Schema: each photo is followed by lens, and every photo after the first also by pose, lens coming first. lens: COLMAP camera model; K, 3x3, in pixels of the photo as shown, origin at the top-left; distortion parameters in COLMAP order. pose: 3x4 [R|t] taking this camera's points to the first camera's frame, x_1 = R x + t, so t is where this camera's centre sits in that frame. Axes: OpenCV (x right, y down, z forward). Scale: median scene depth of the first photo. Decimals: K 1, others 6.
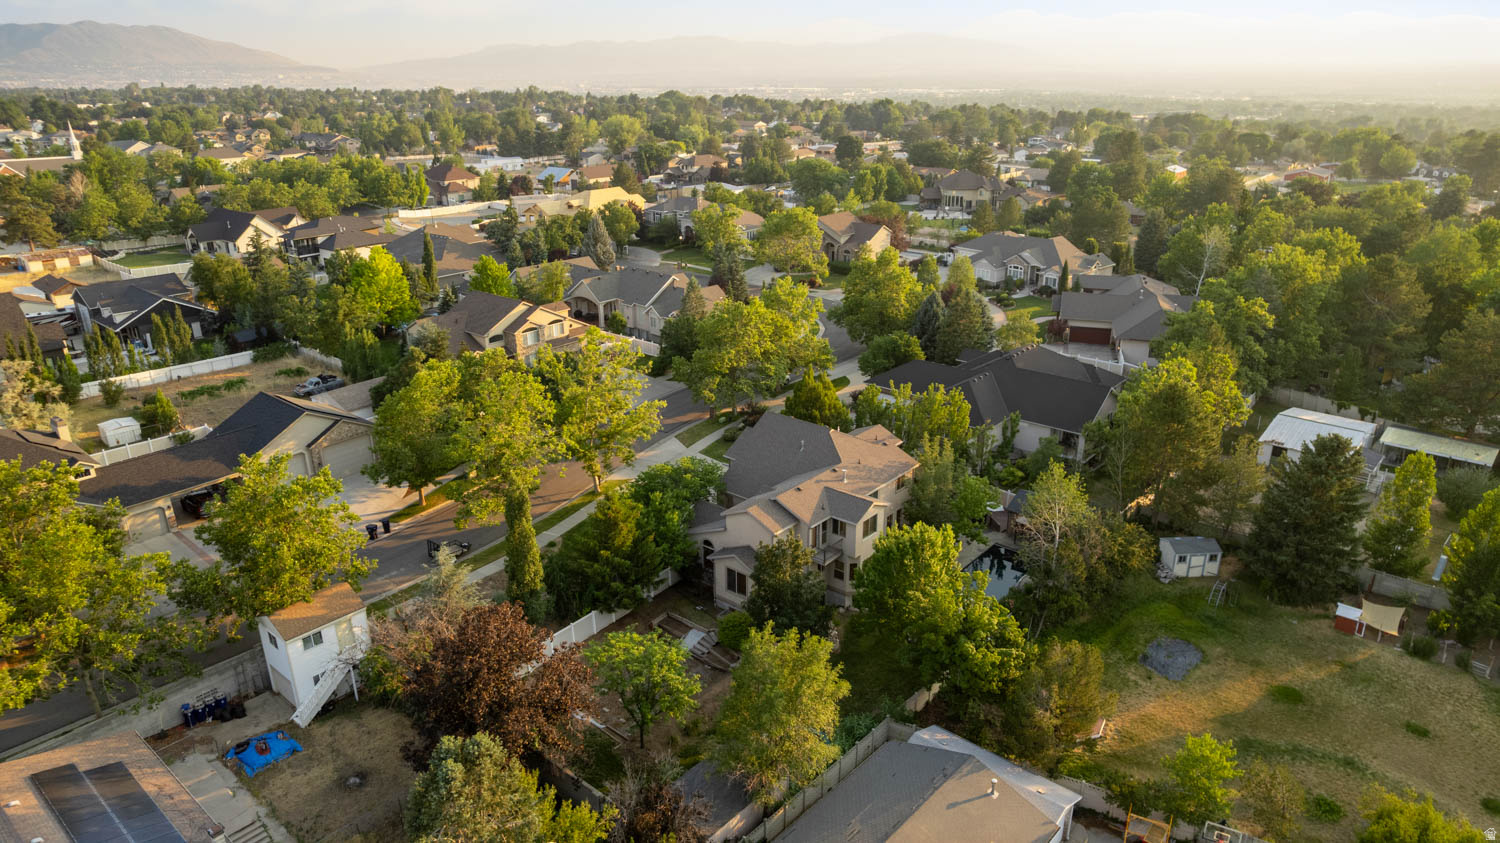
lens RADIAL K [[957.3, 0, 756.0], [0, 957.3, 423.8], [0, 0, 1]] dist [-0.079943, 0.075318]
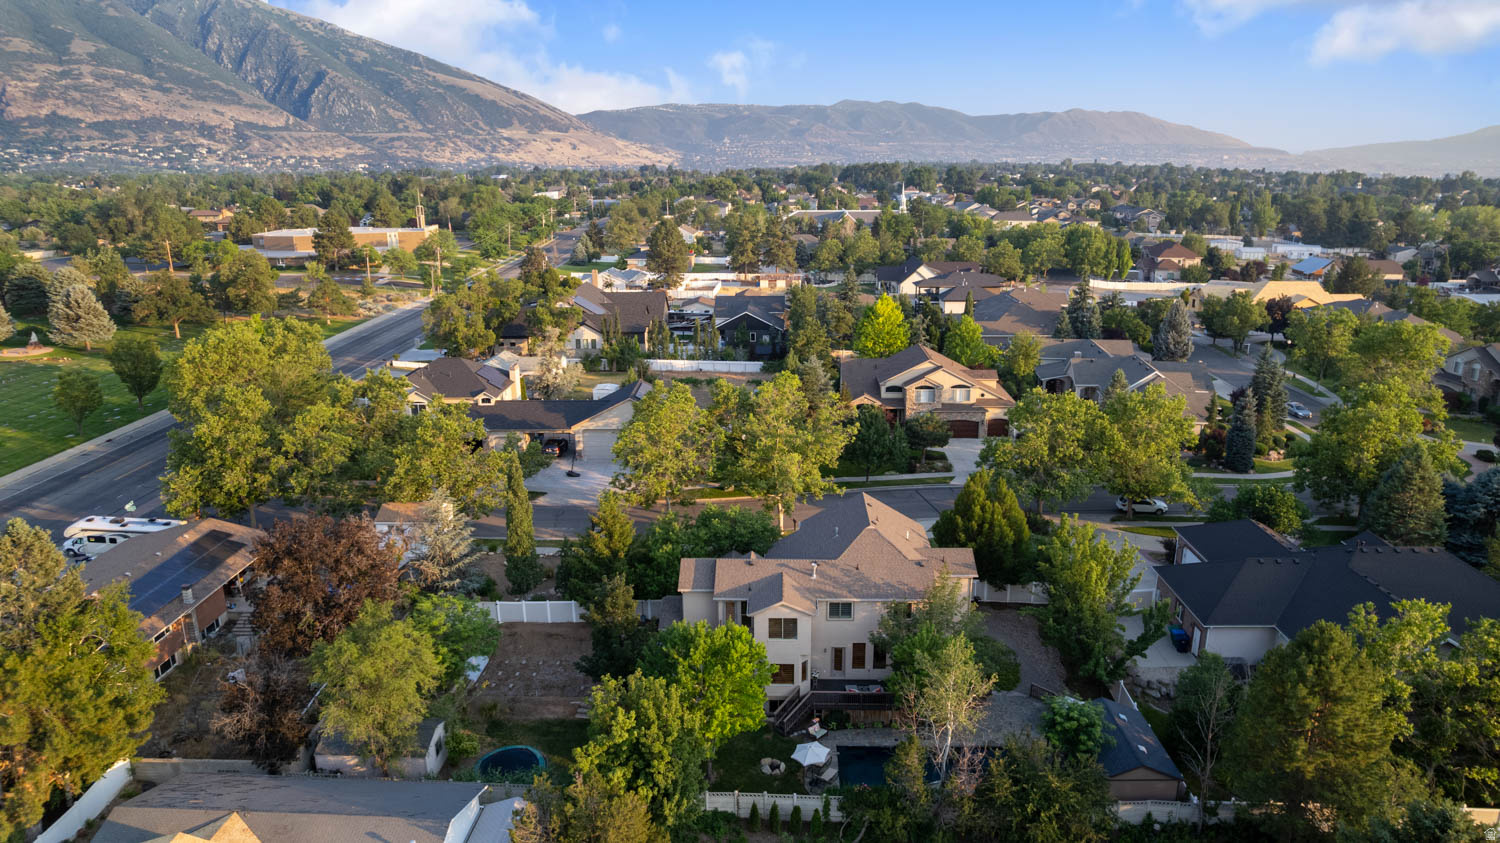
lens RADIAL K [[957.3, 0, 756.0], [0, 957.3, 423.8], [0, 0, 1]] dist [-0.079943, 0.075318]
pose [[0.628558, 0.217037, -0.746866, 0.390001], [-0.274662, 0.960346, 0.047920, -0.058594], [0.727651, 0.175015, 0.663245, 0.200861]]
